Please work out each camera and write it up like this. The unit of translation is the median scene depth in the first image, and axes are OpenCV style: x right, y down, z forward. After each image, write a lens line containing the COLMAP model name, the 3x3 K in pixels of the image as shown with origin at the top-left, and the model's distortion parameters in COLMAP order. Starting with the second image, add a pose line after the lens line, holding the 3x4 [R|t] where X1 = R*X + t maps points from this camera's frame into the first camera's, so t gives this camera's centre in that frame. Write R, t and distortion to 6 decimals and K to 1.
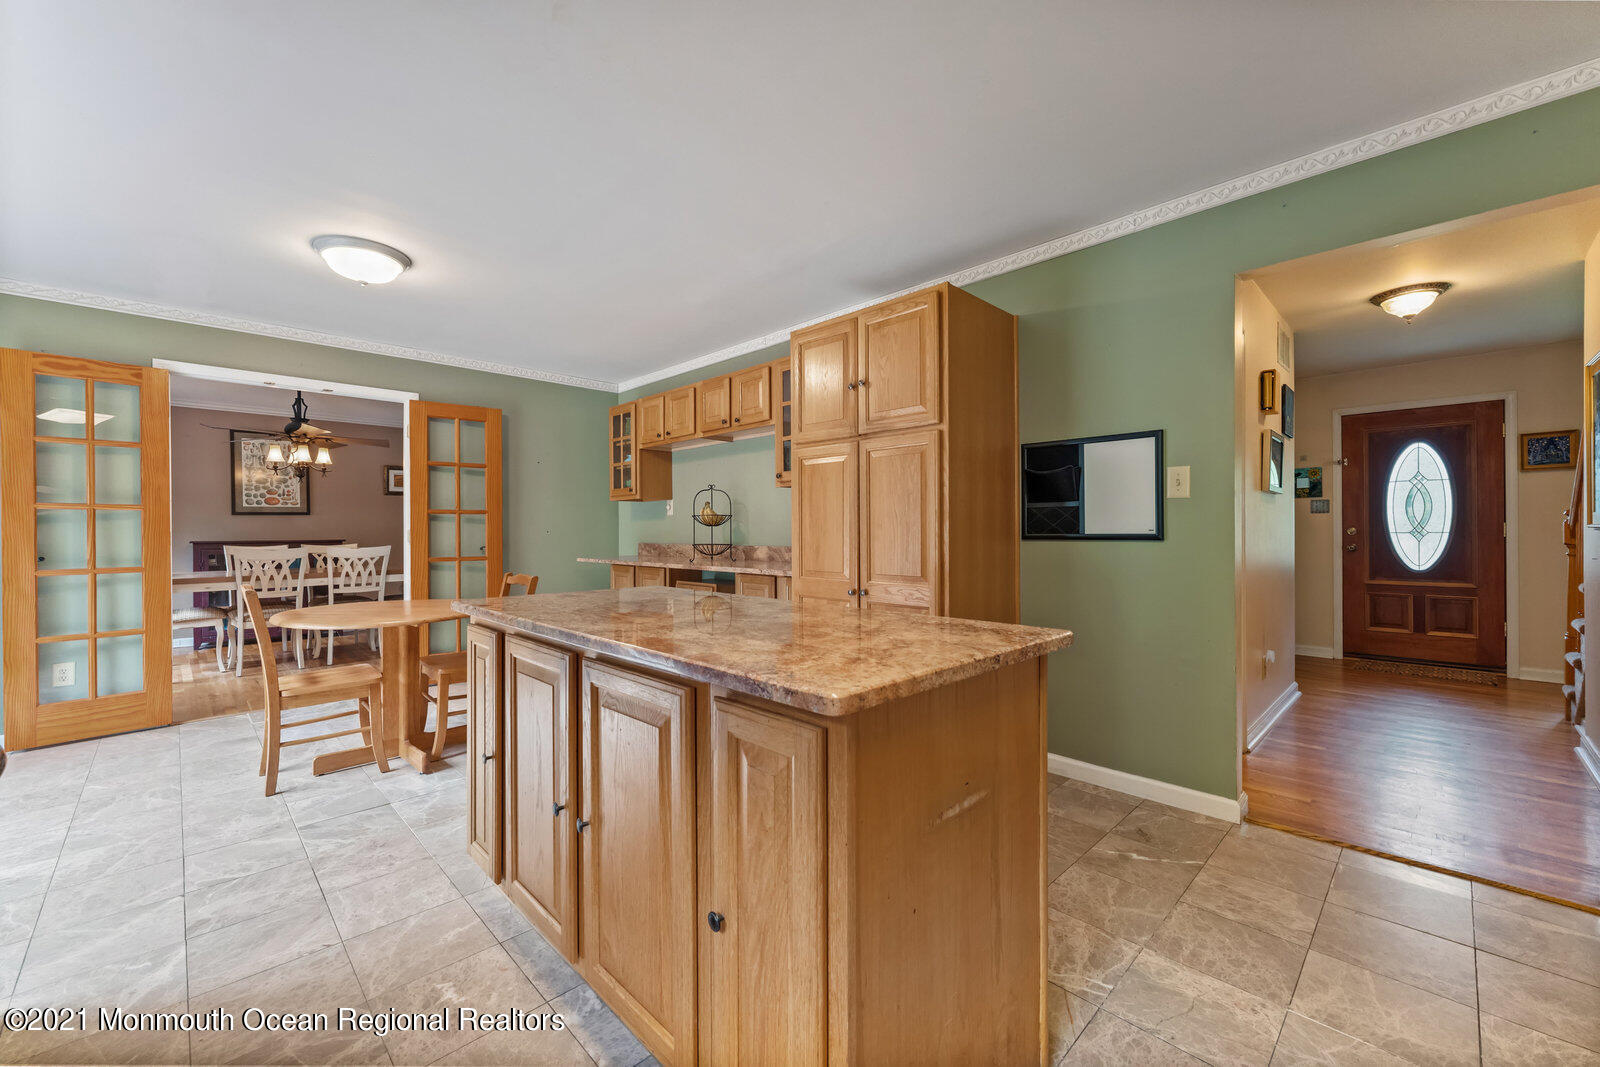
lens RADIAL K [[642.0, 0, 786.2], [0, 642.0, 525.8], [0, 0, 1]] dist [0.000039, -0.000031]
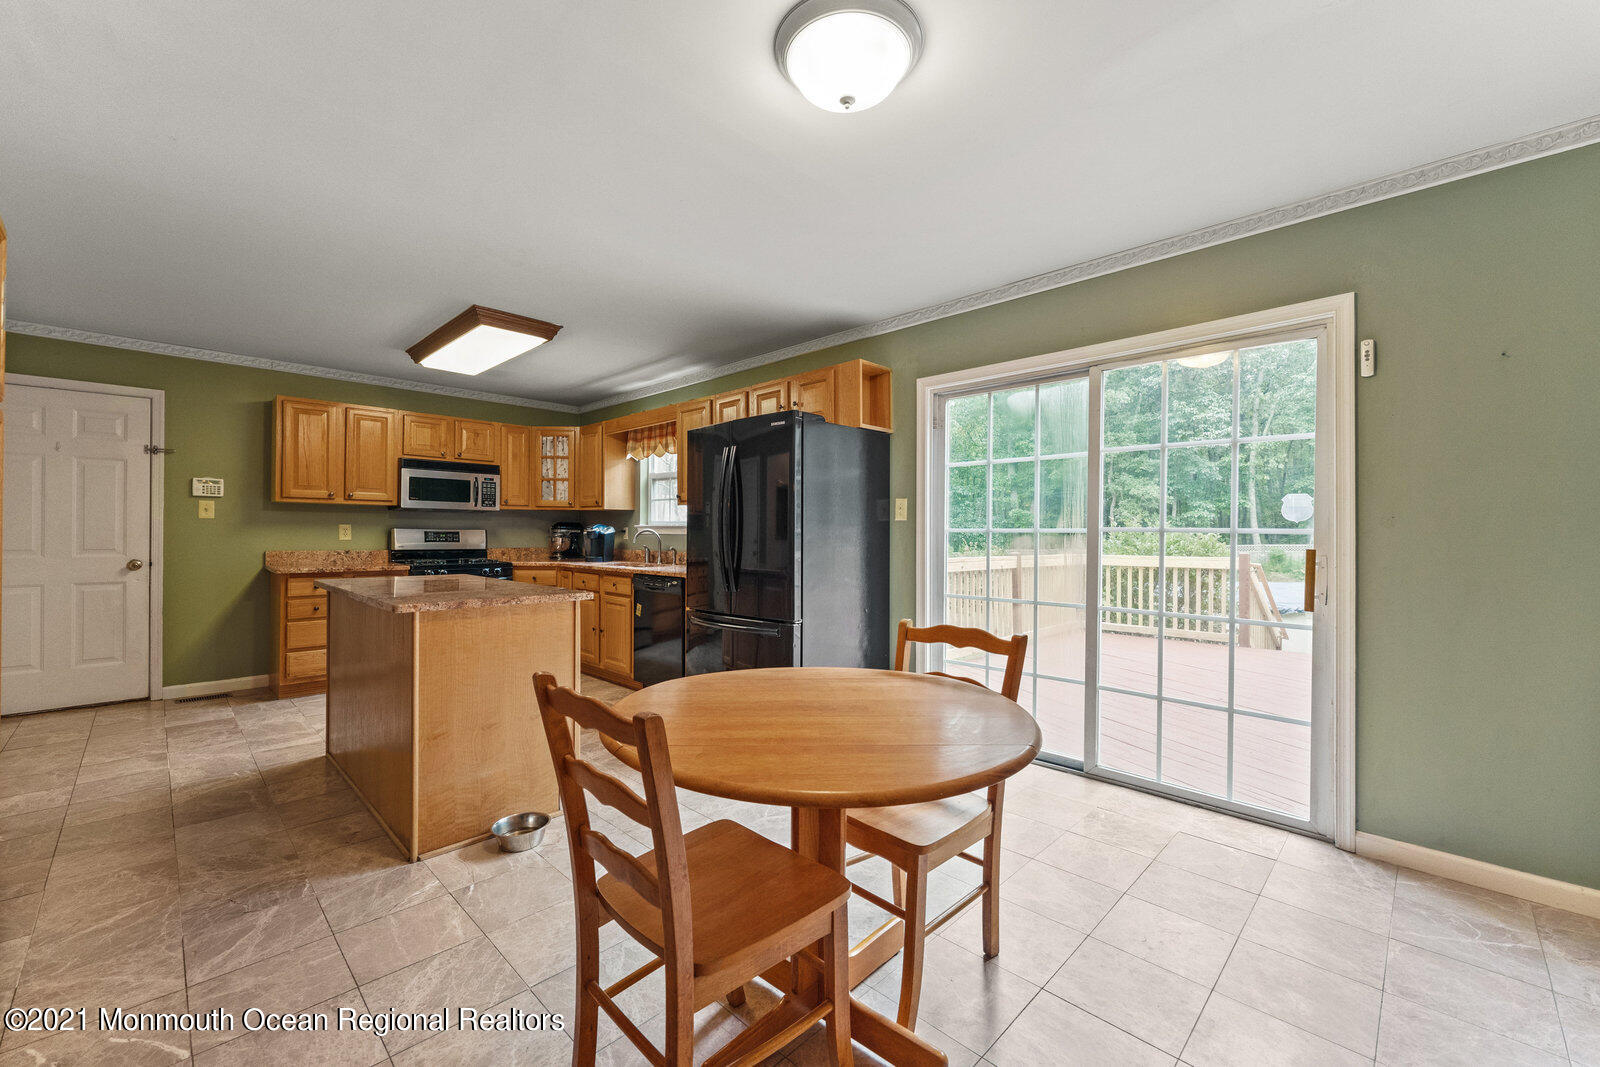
lens RADIAL K [[628.8, 0, 800.0], [0, 628.8, 533.5], [0, 0, 1]] dist [-0.000645, -0.000072]
pose [[-0.999070, -0.000021, -0.043126, -0.484284], [0.000327, 0.999967, -0.008072, 0.001327], [0.043125, -0.008079, -0.999037, 1.278002]]
